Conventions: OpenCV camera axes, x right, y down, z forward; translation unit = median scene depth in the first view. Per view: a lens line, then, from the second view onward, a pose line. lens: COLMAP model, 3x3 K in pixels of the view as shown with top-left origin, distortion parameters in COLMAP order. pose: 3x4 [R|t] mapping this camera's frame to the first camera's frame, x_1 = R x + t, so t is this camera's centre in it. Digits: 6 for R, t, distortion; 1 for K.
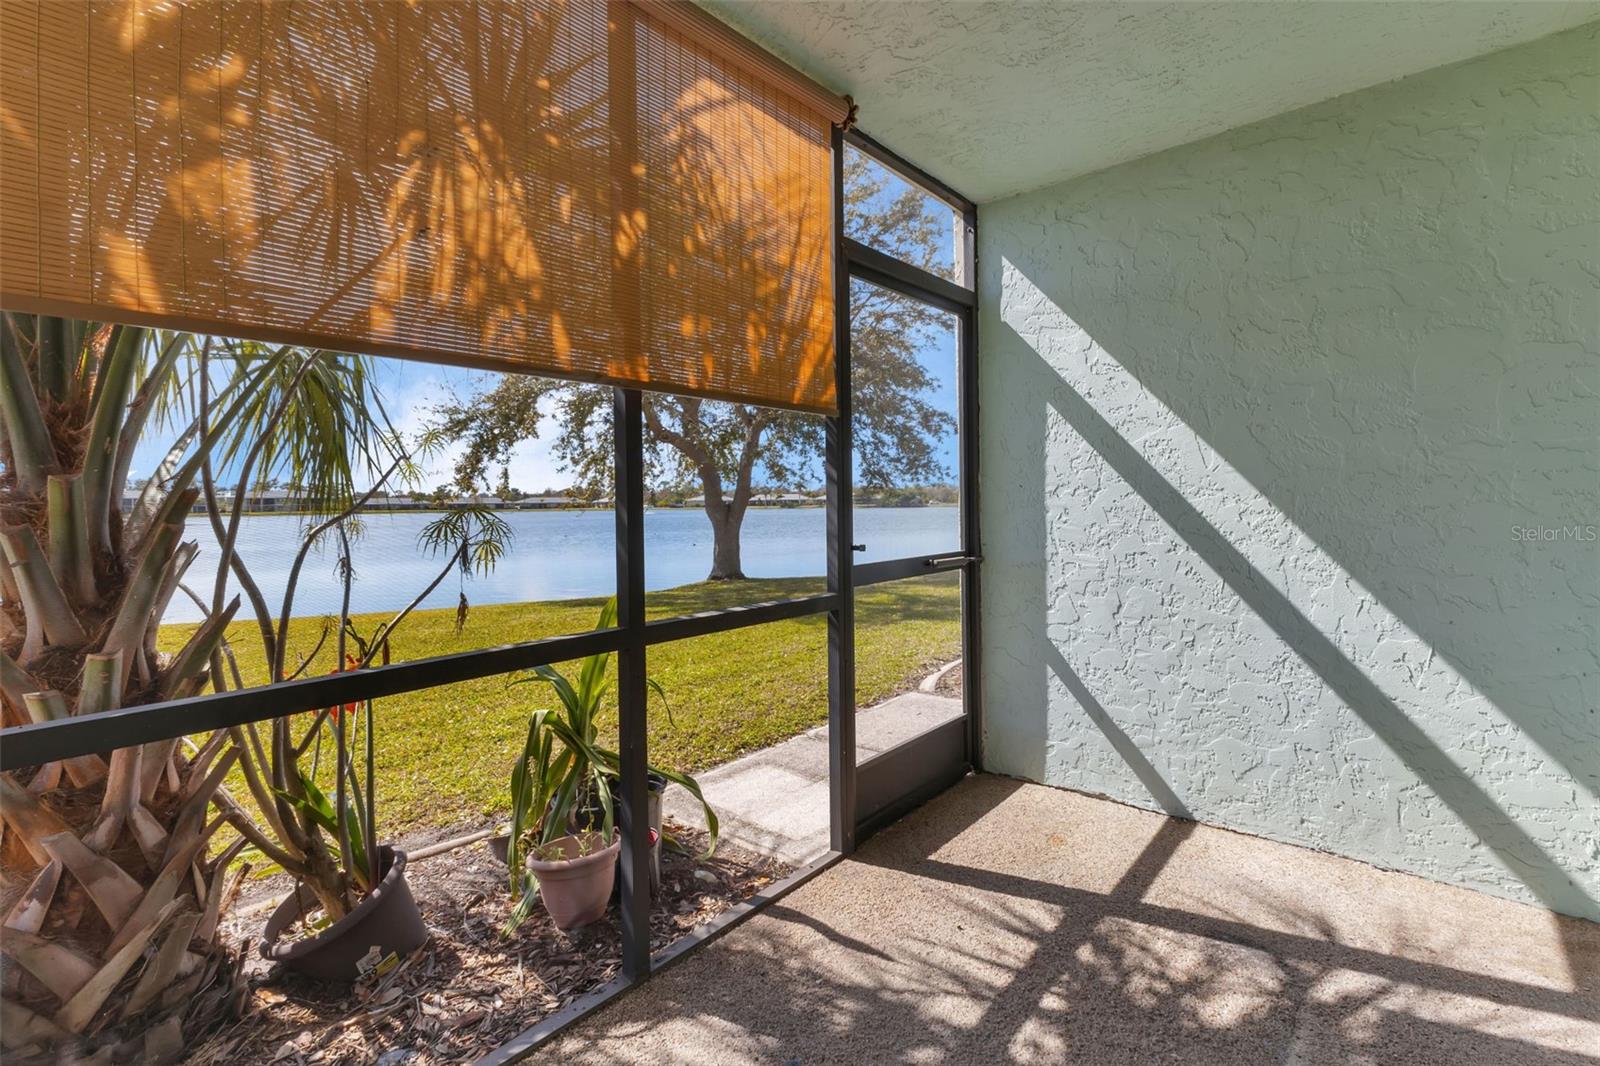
lens RADIAL K [[742.9, 0, 816.4], [0, 742.9, 493.8], [0, 0, 1]] dist [-0.002025, -0.000447]
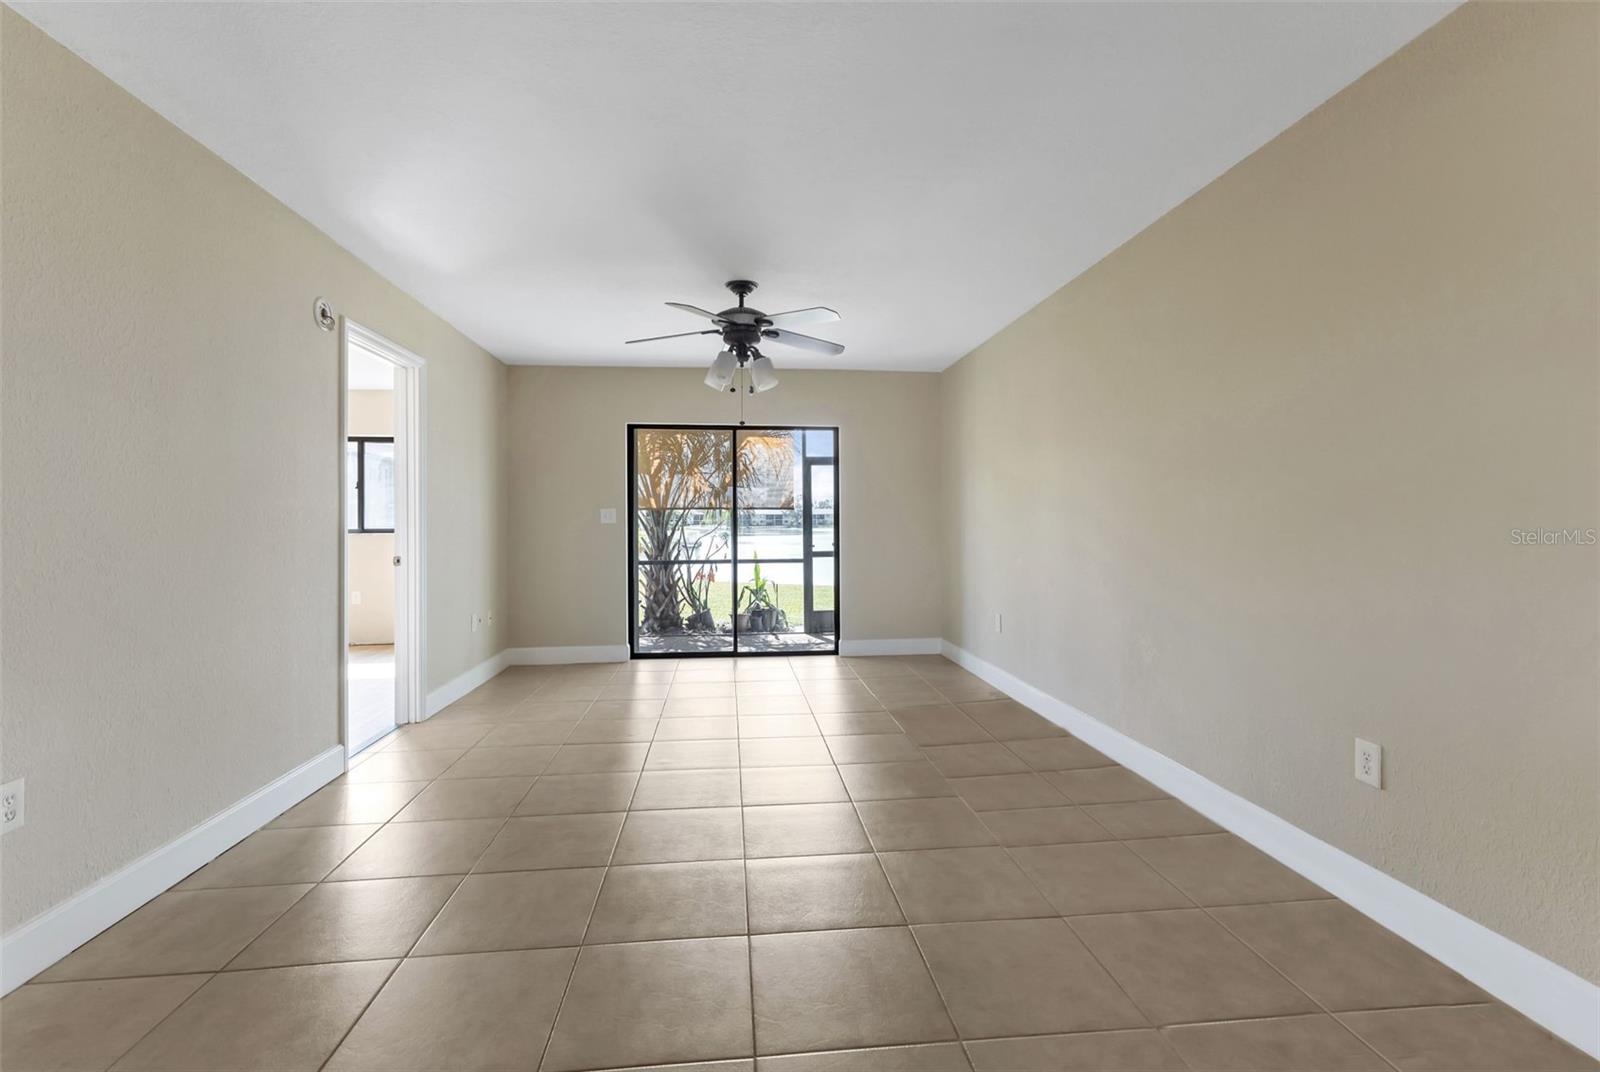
lens RADIAL K [[700.5, 0, 797.4], [0, 700.5, 535.9], [0, 0, 1]] dist [0.003698, -0.001920]
pose [[0.715453, 0.010468, -0.698582, 3.053953], [0.004367, 0.999801, 0.019454, -0.050094], [0.698647, -0.016969, 0.715265, -1.832338]]
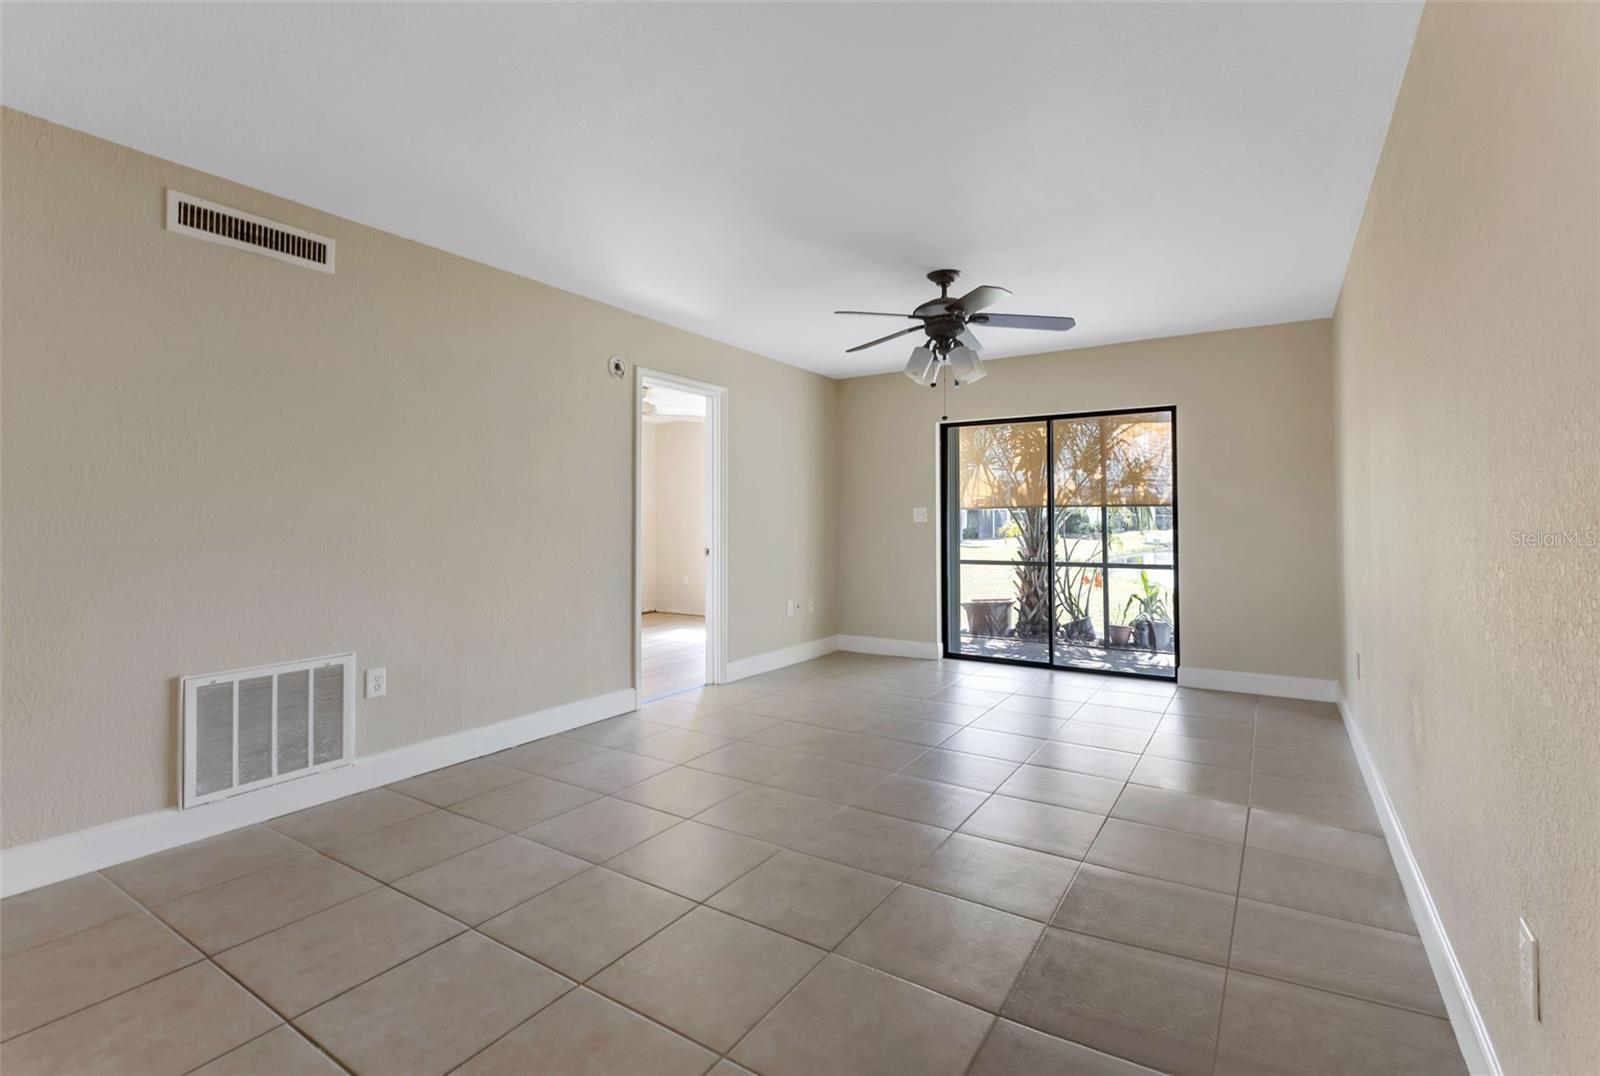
lens RADIAL K [[712.5, 0, 805.2], [0, 712.5, 523.5], [0, 0, 1]] dist [-0.004669, -0.000123]
pose [[0.129618, 0.000989, -0.991563, 3.410169], [0.001466, 0.999998, 0.001189, -0.047345], [0.991563, -0.001608, 0.129617, -1.162076]]
